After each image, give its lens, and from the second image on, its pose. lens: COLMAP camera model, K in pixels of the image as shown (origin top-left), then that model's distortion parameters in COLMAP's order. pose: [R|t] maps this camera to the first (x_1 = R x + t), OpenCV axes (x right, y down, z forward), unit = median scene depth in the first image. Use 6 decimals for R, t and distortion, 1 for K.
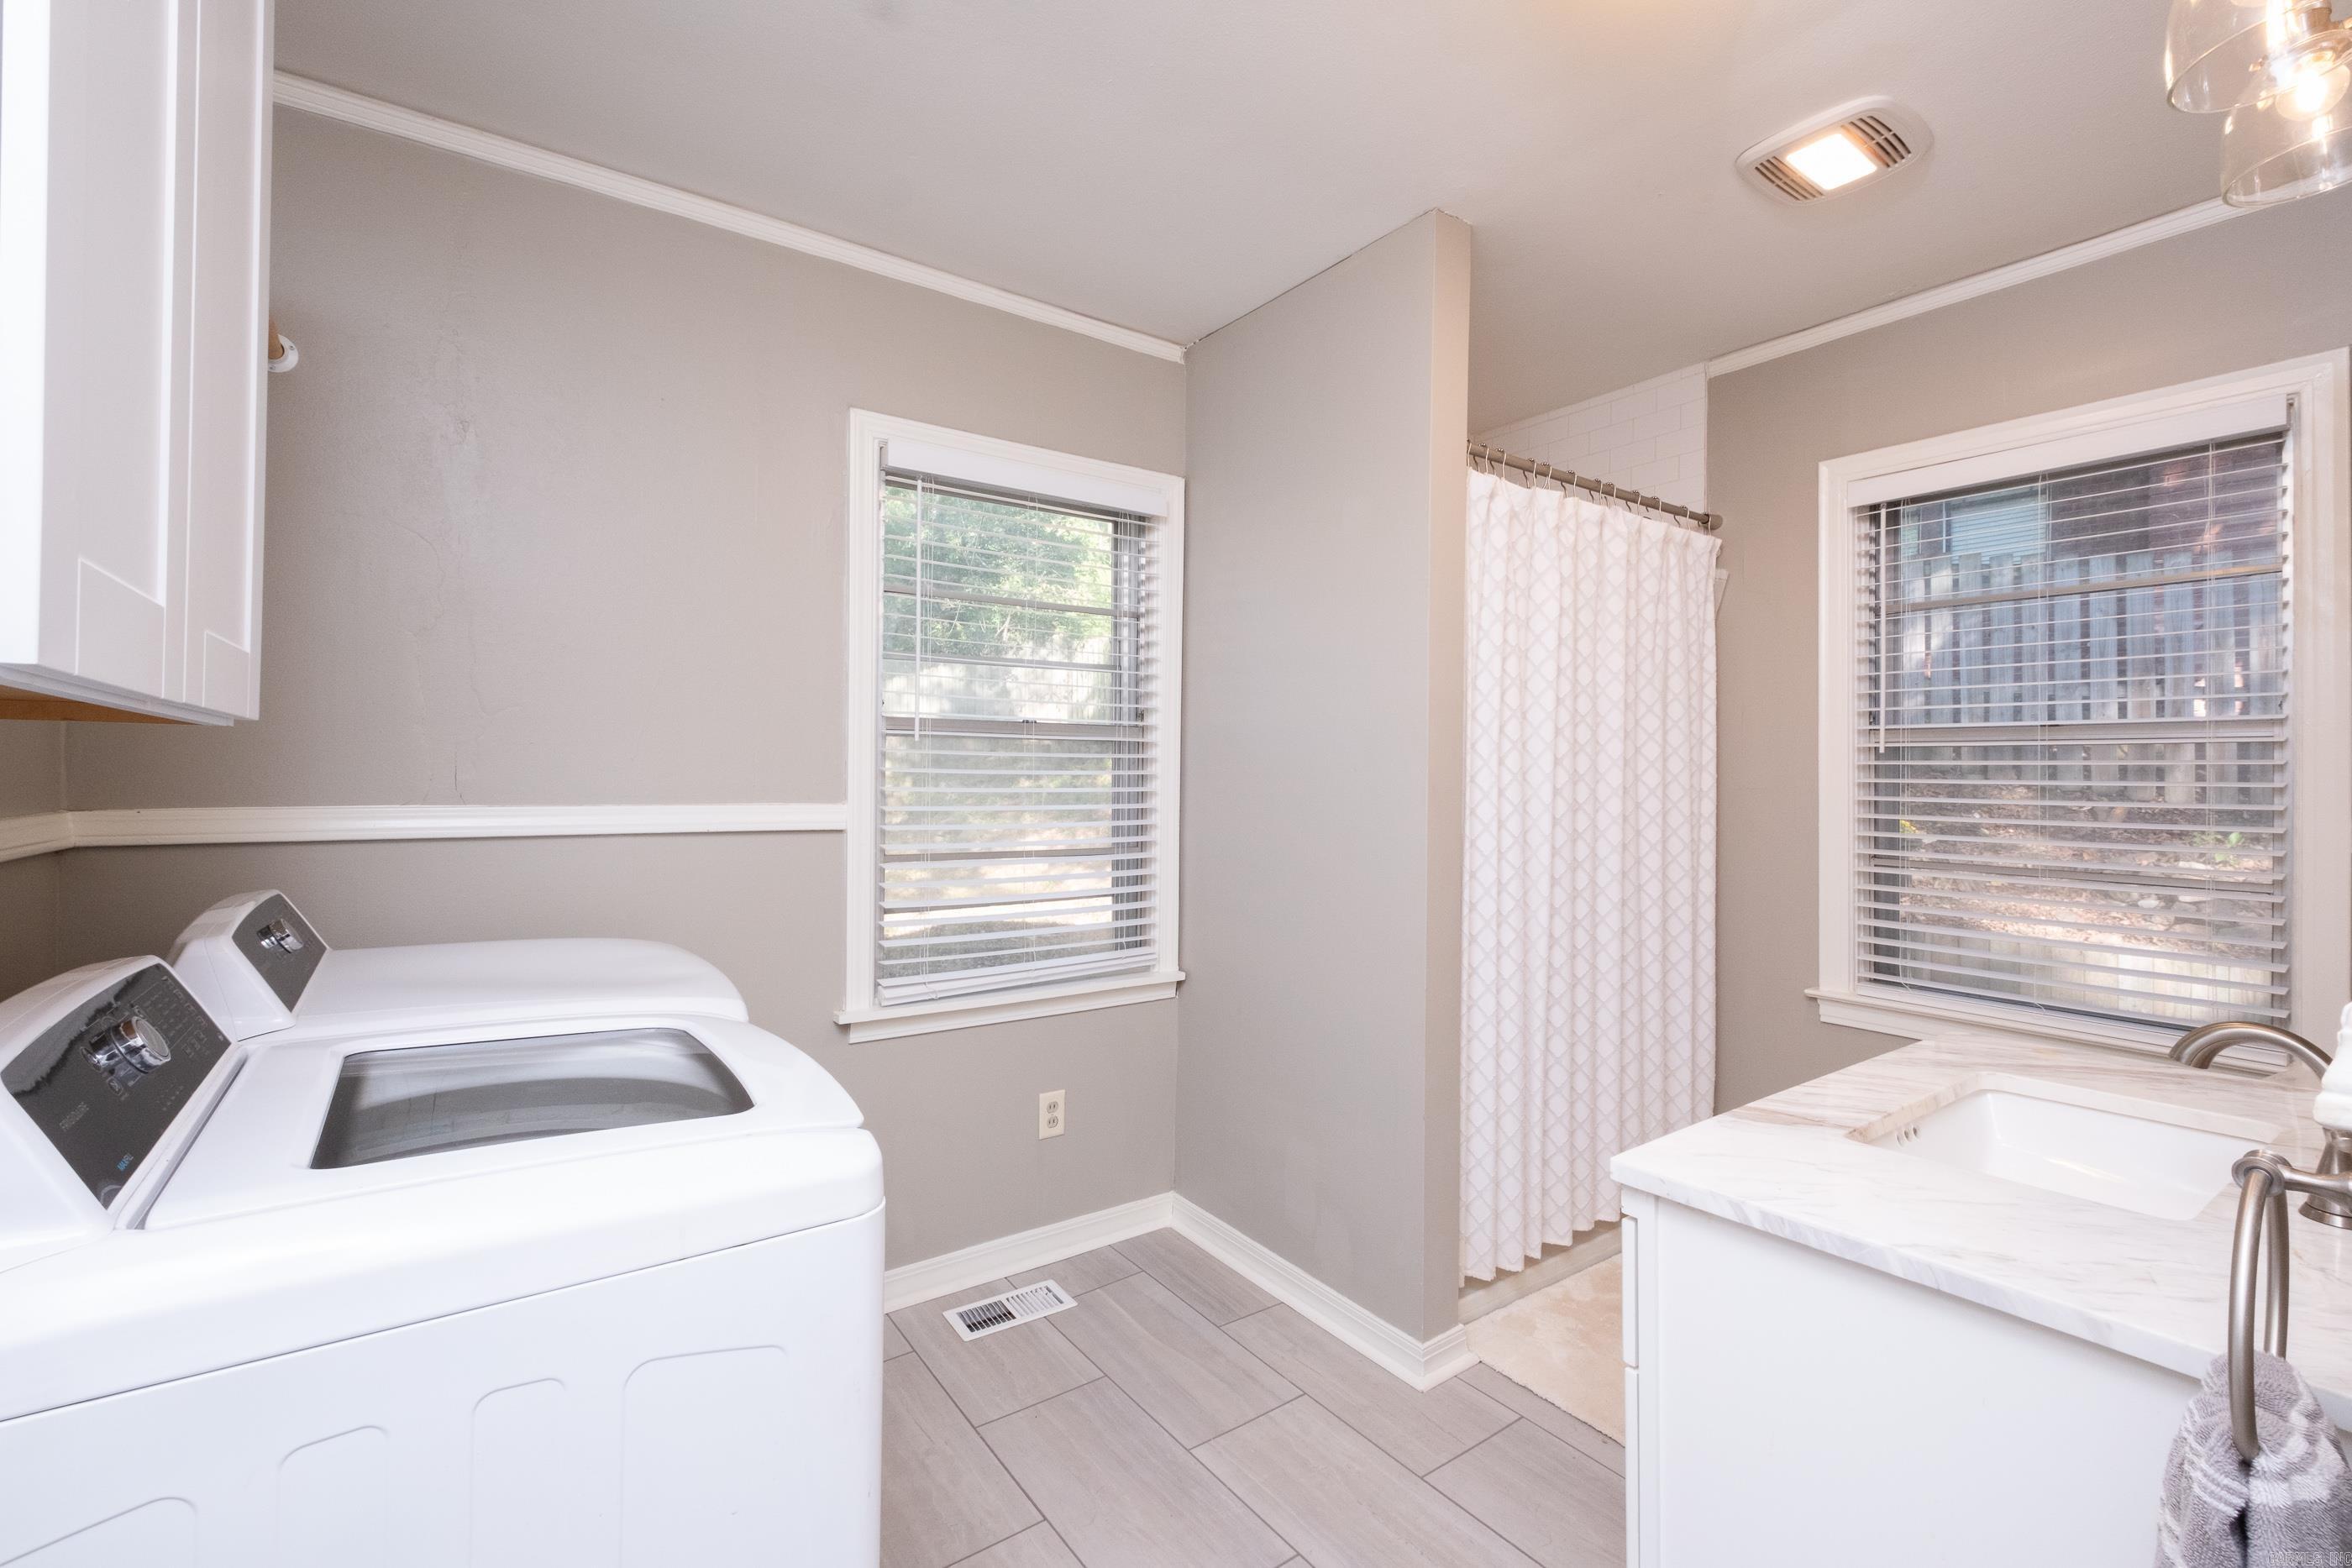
lens RADIAL K [[1023.5, 0, 1245.3], [0, 1023.5, 769.1], [0, 0, 1]] dist [0.012861, -0.007543]
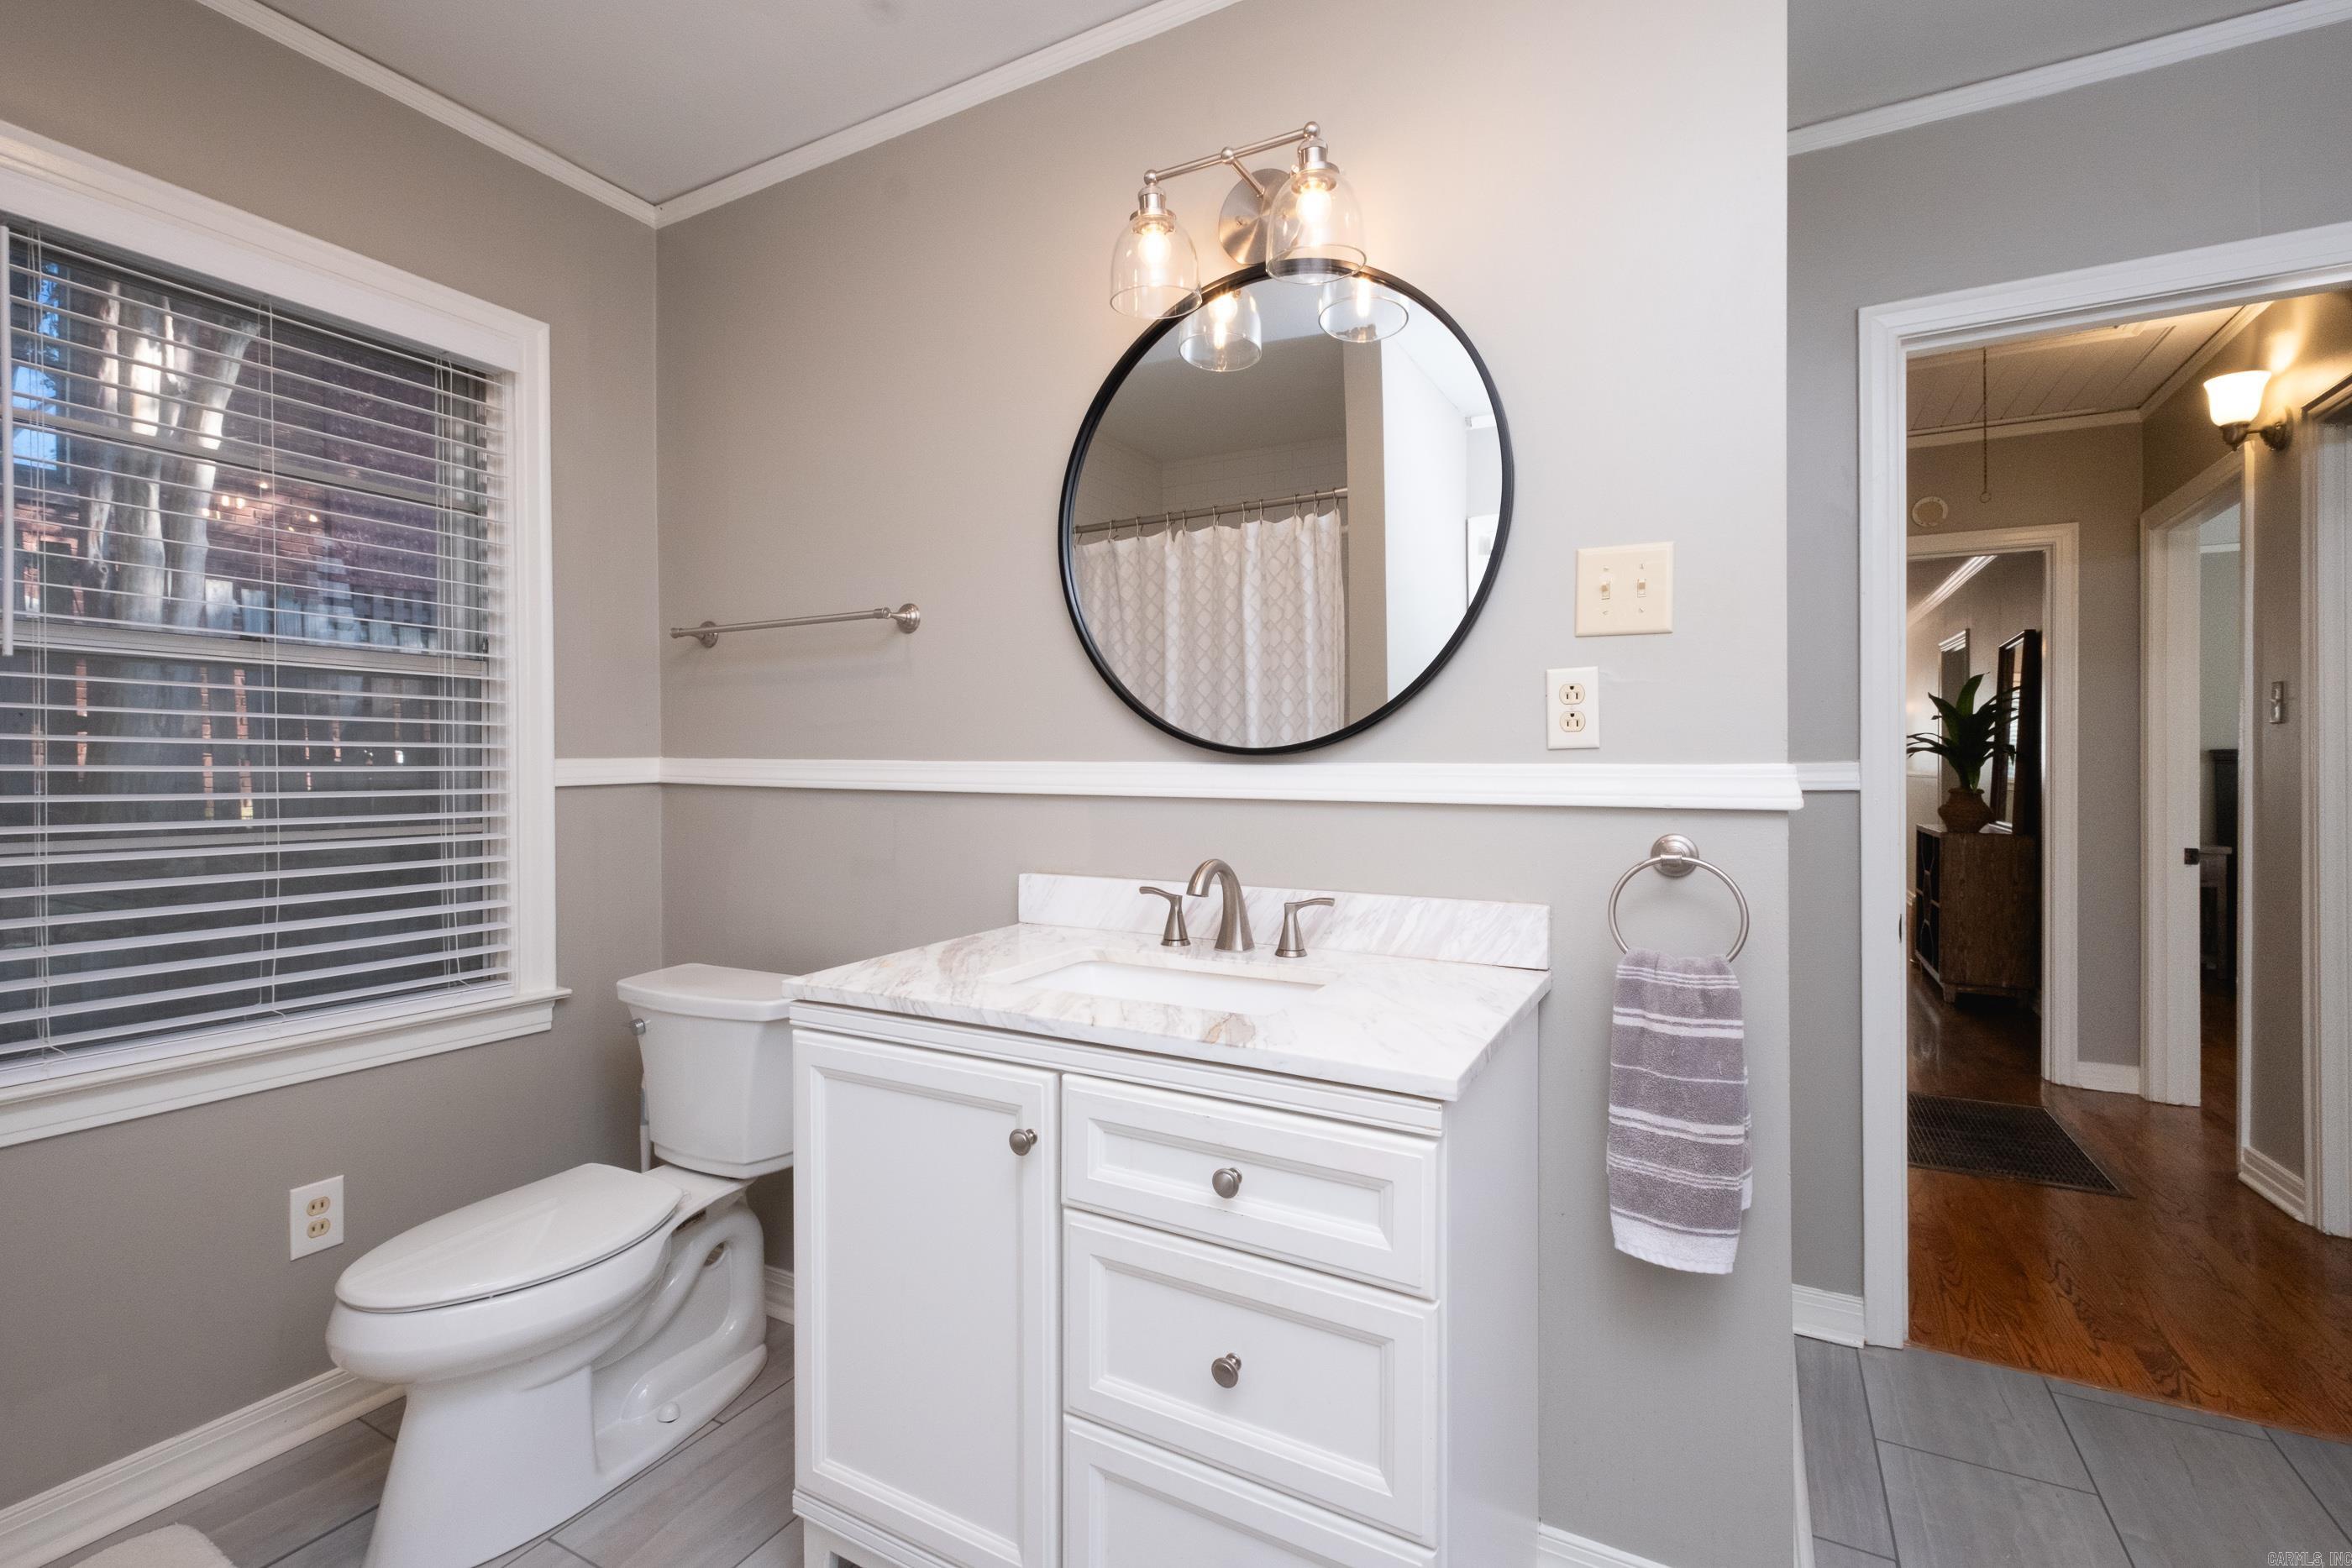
lens RADIAL K [[1027.1, 0, 1177.3], [0, 1027.1, 778.9], [0, 0, 1]] dist [0.003054, -0.000112]
pose [[-0.385496, -0.017737, 0.922539, -0.185641], [-0.006168, 0.999842, 0.016646, 0.047851], [-0.922689, 0.000727, -0.385544, 0.758982]]
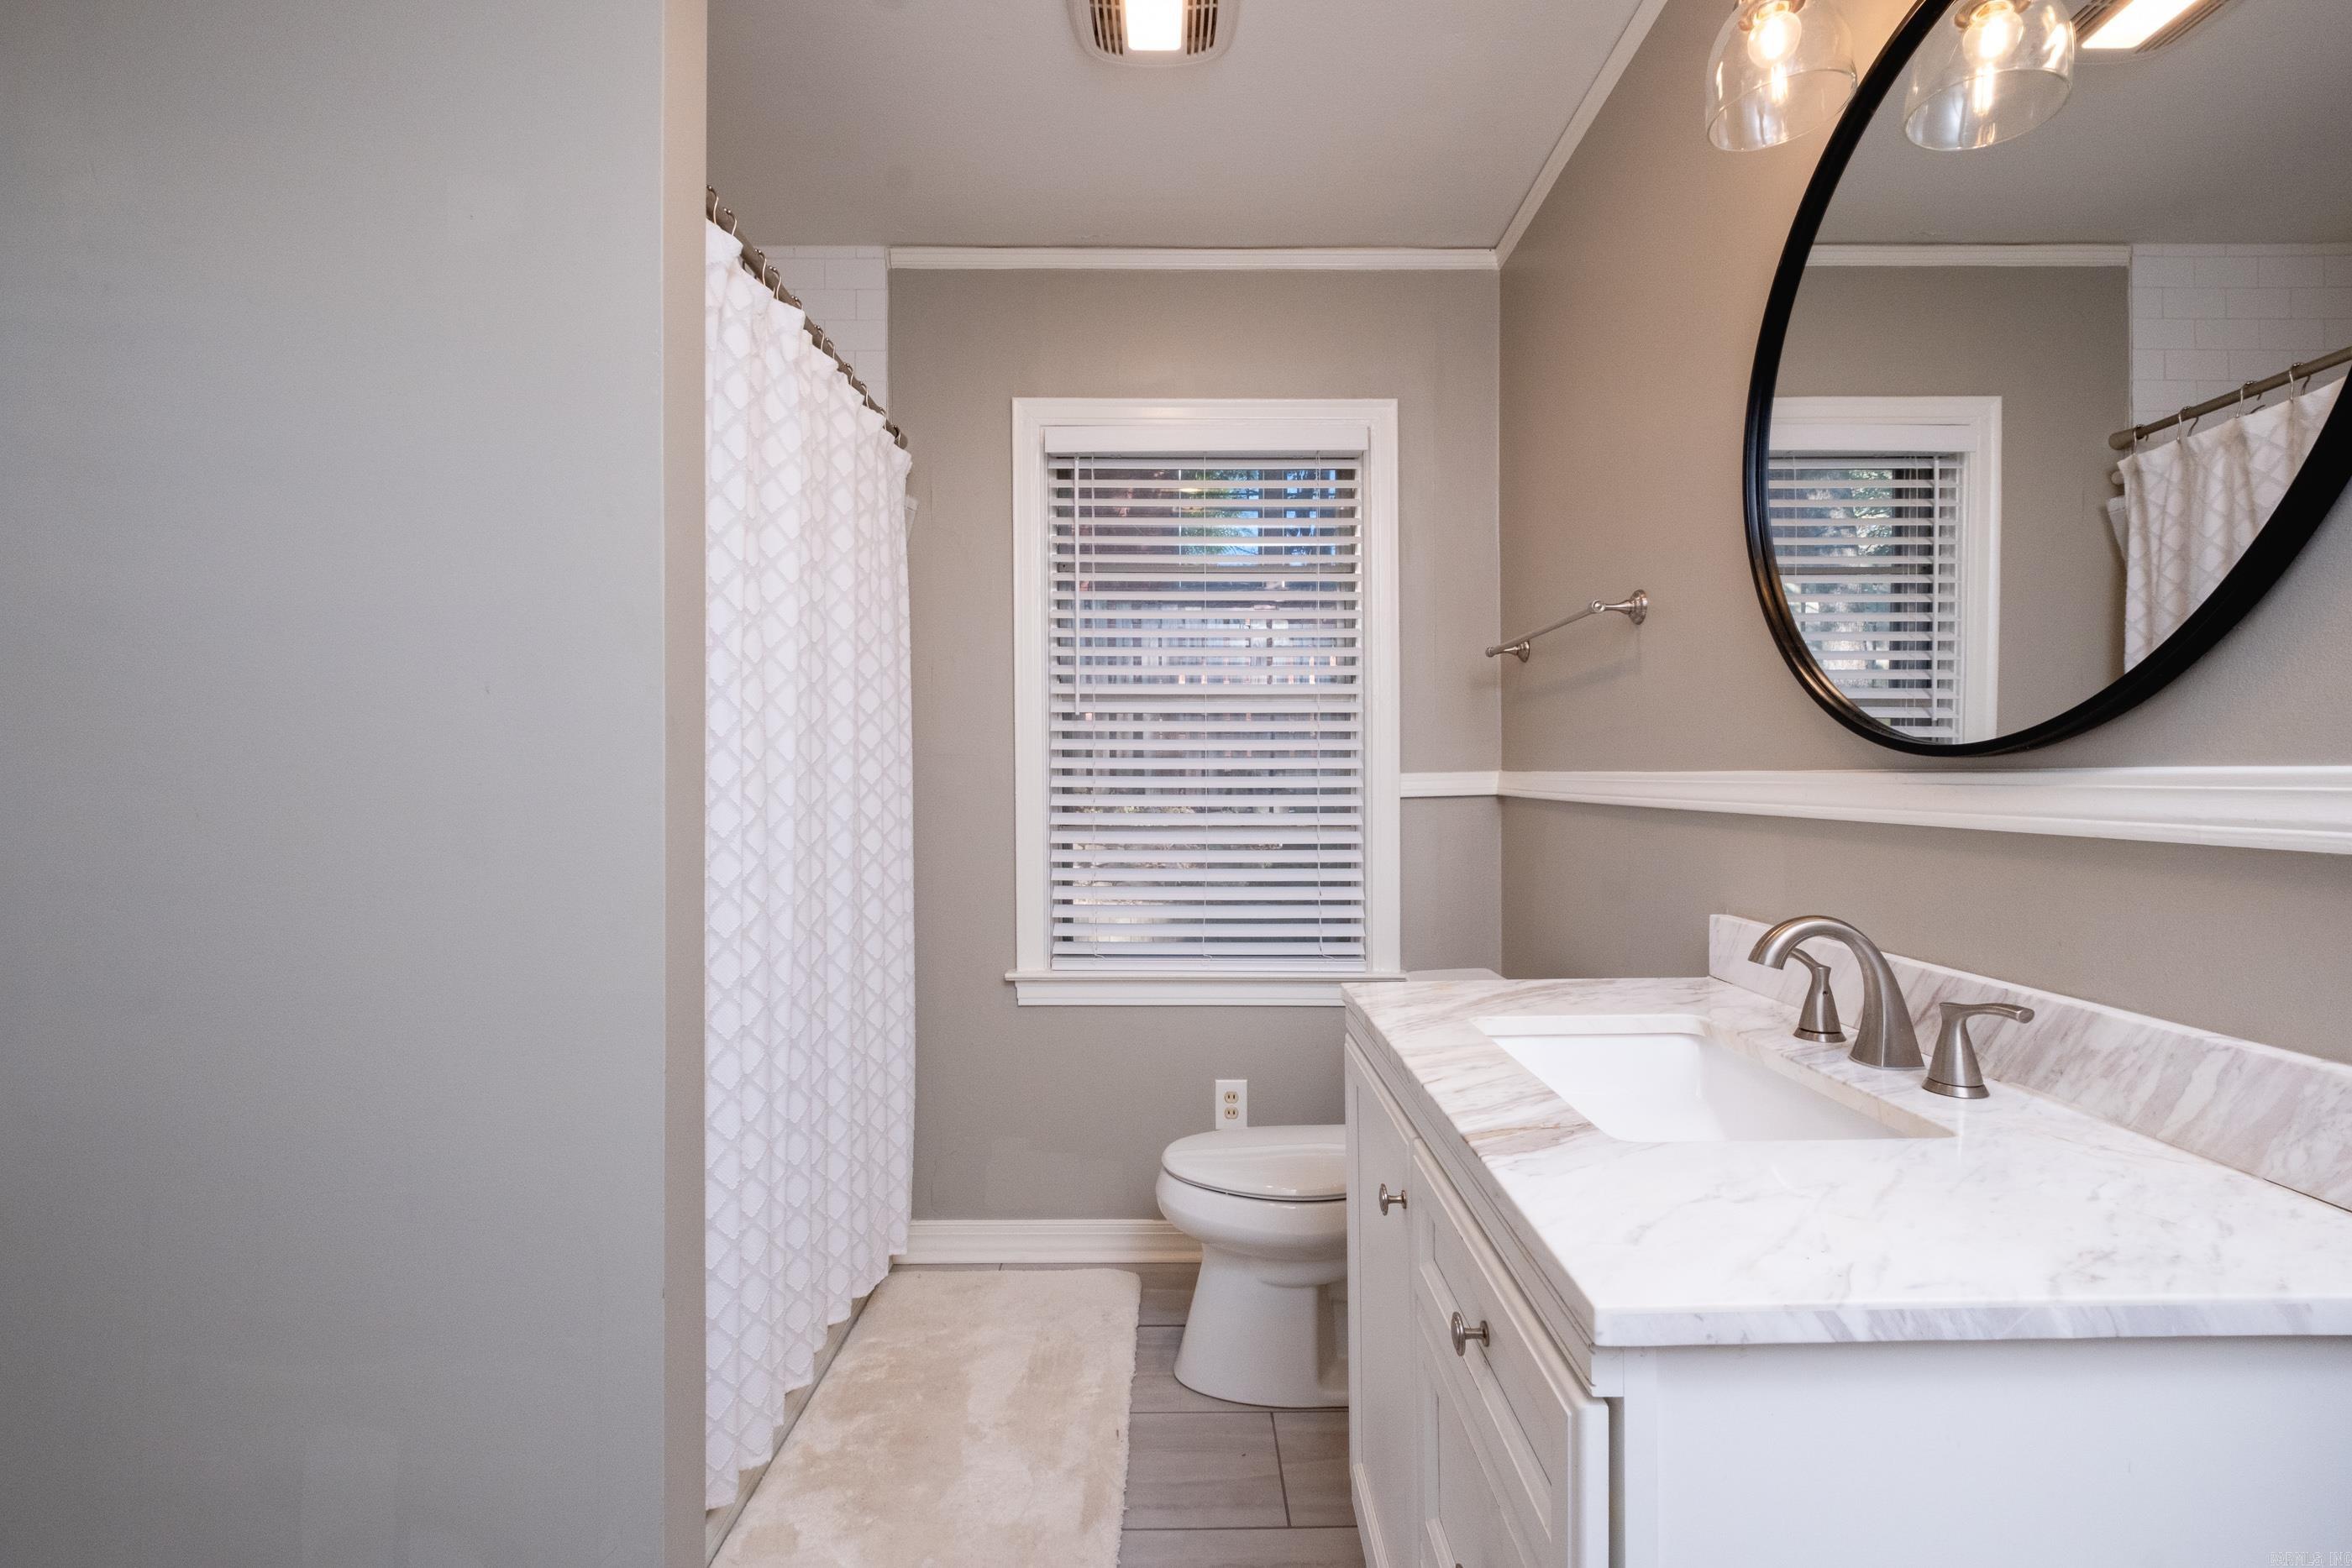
lens RADIAL K [[1027.1, 0, 1177.3], [0, 1027.1, 778.9], [0, 0, 1]] dist [0.003054, -0.000112]
pose [[0.618967, -0.005781, 0.785396, -0.093222], [0.003627, 0.999983, 0.004503, 0.049404], [-0.785409, 0.000061, 0.618977, 0.404247]]
